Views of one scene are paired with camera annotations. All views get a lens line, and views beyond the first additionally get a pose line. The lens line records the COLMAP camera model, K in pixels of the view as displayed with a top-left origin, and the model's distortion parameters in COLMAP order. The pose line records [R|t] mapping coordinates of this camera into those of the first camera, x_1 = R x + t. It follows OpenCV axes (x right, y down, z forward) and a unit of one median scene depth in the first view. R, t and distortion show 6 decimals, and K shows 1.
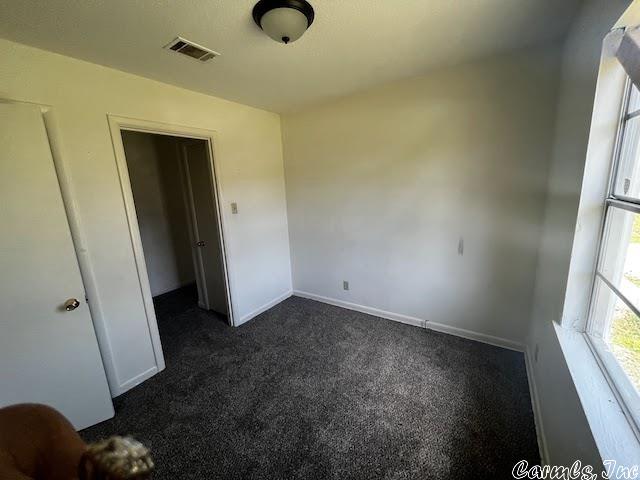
lens RADIAL K [[256.5, 0, 318.9], [0, 256.5, 237.6], [0, 0, 1]] dist [-0.001397, -0.000134]
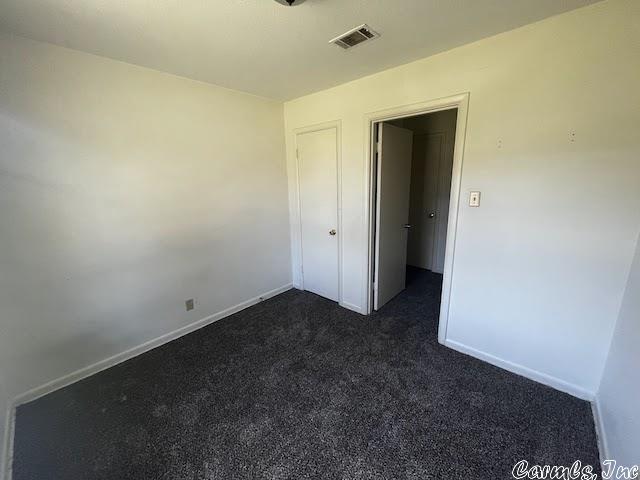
lens RADIAL K [[256.5, 0, 316.4], [0, 256.5, 236.7], [0, 0, 1]] dist [-0.001397, -0.000134]
pose [[-0.138656, 0.270712, -0.952622, 0.478386], [-0.169852, 0.941160, 0.292177, -0.161905], [0.975666, 0.202317, -0.084516, 0.718715]]
